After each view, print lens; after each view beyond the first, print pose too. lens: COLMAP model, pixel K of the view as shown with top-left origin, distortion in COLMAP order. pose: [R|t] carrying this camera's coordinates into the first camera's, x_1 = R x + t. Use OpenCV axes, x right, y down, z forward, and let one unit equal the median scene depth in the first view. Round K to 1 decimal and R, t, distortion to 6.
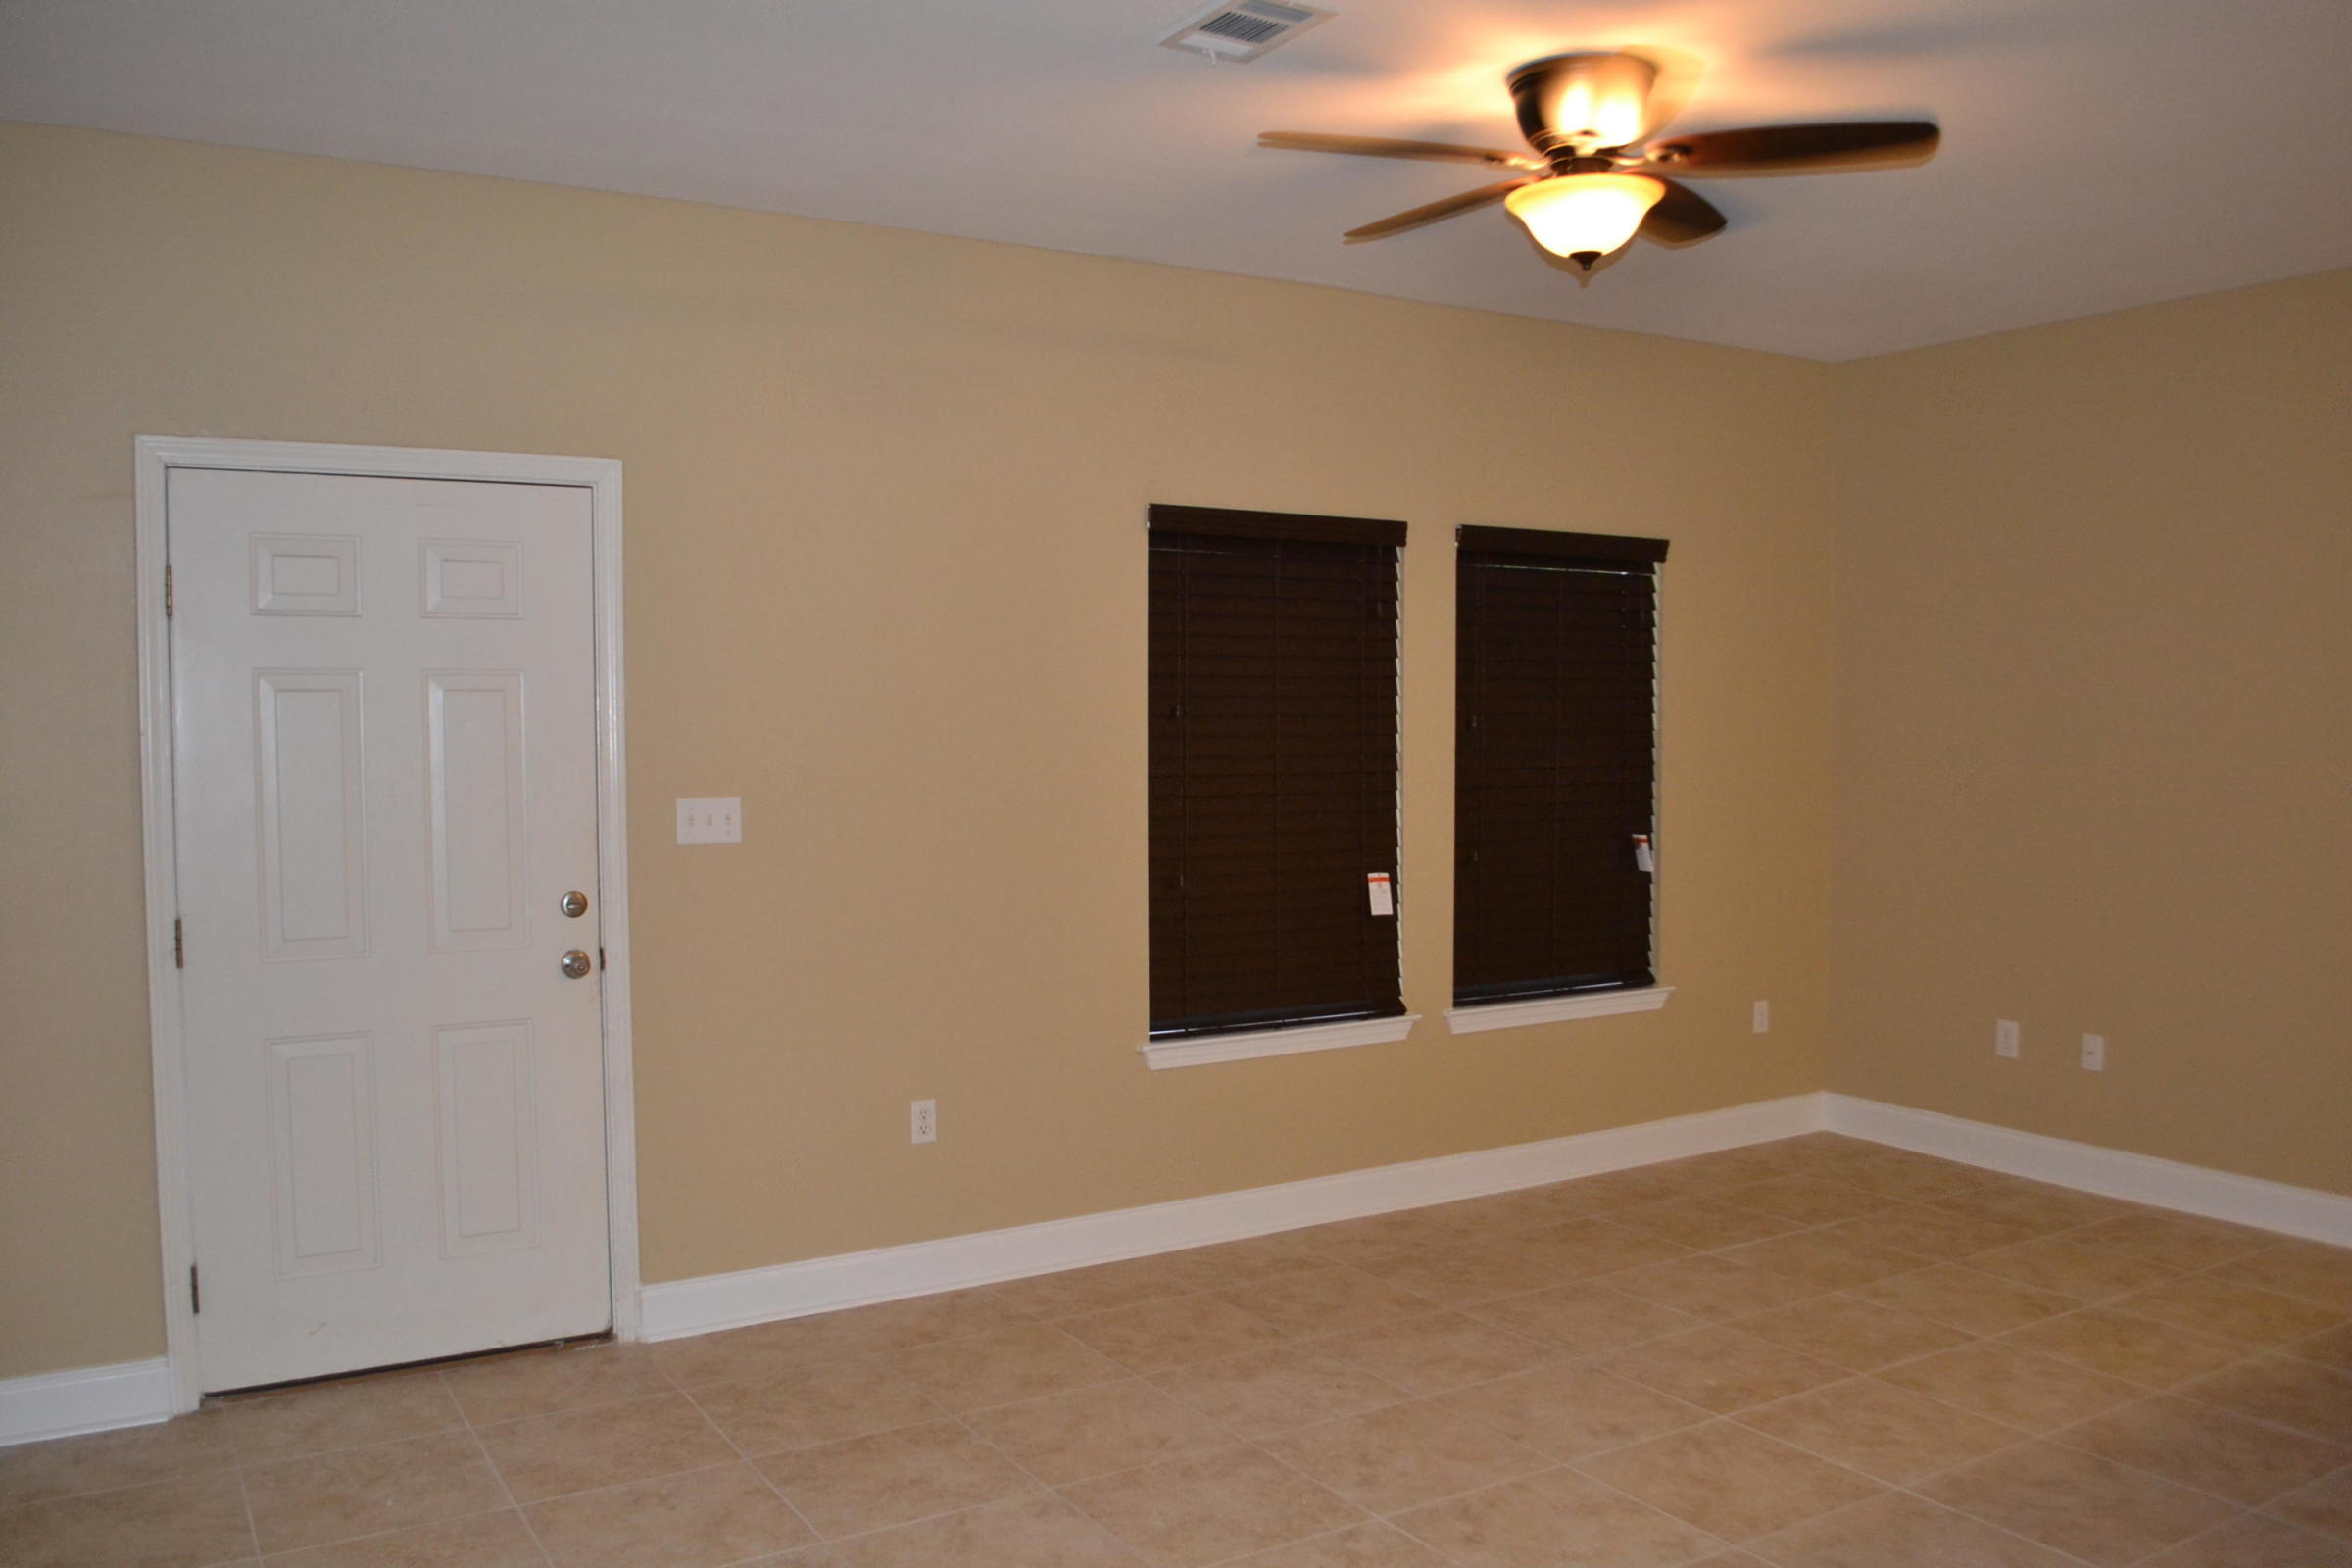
lens RADIAL K [[1890.2, 0, 1185.1], [0, 1890.2, 807.9], [0, 0, 1]] dist [-0.082809, 0.014441]
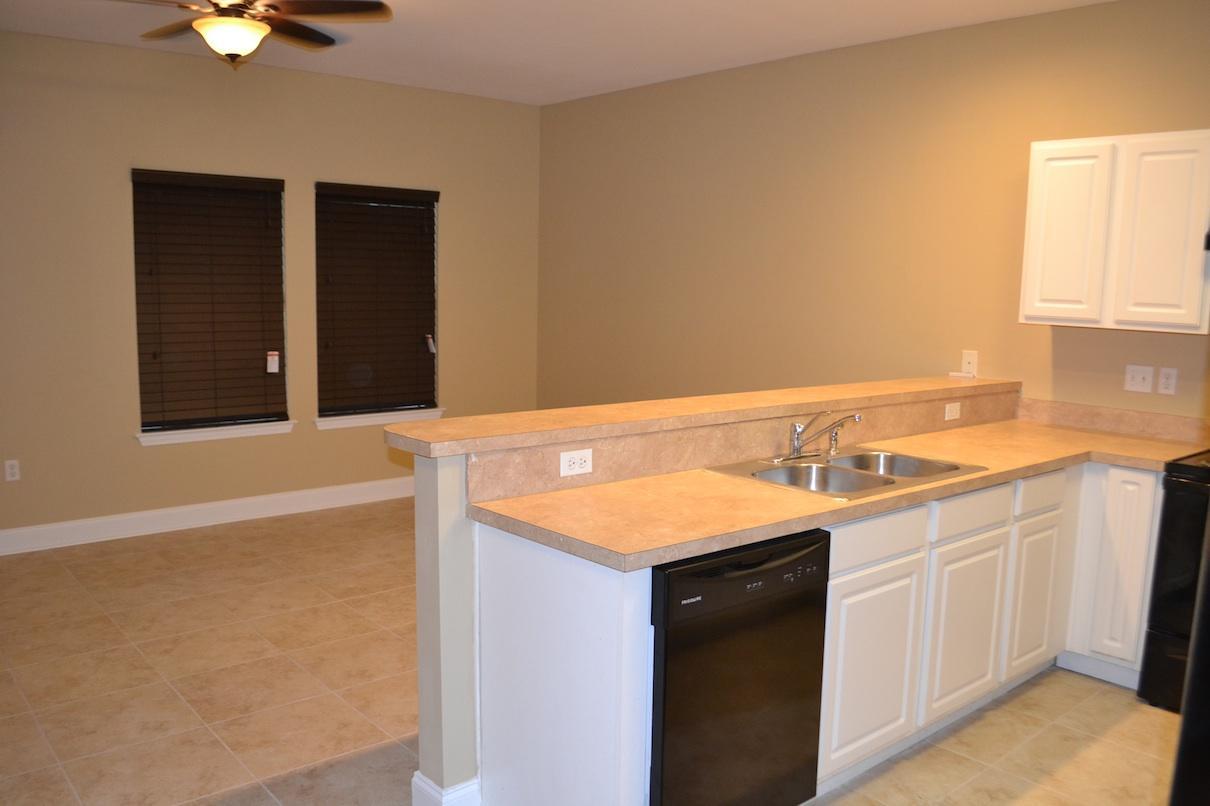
lens RADIAL K [[972.4, 0, 609.7], [0, 972.4, 415.3], [0, 0, 1]] dist [-0.082809, 0.014441]
pose [[0.986137, 0.000104, 0.165934, 0.292181], [-0.015316, 0.995788, 0.090399, 0.002849], [-0.165225, -0.091688, 0.981985, -0.099916]]
